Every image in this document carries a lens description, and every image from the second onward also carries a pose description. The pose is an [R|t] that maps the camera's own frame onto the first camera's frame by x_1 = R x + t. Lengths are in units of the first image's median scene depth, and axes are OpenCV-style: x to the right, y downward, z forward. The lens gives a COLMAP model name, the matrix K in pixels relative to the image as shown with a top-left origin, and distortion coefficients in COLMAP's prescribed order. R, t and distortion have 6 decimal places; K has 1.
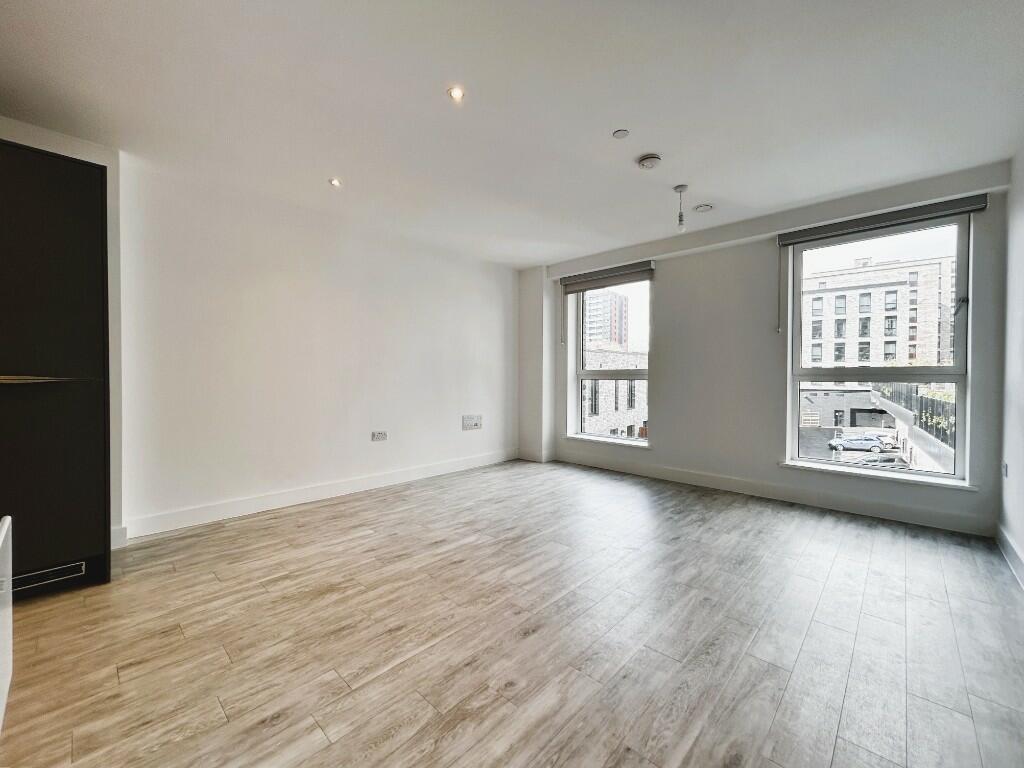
lens RADIAL K [[418.5, 0, 520.3], [0, 418.5, 382.3], [0, 0, 1]] dist [-0.000813, 0.000843]
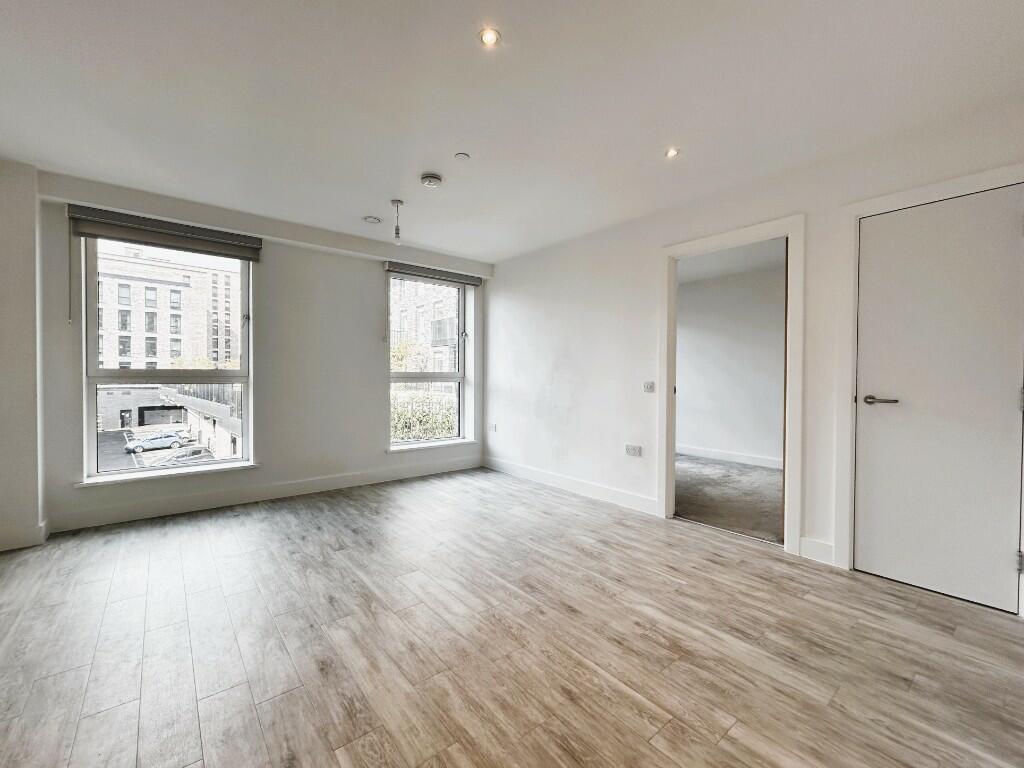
lens RADIAL K [[418.5, 0, 520.3], [0, 418.5, 382.3], [0, 0, 1]] dist [-0.000813, 0.000843]
pose [[0.142163, -0.017834, 0.989683, -0.420342], [0.009223, 0.999818, 0.016692, -0.016629], [-0.989800, 0.006754, 0.142301, 0.364747]]
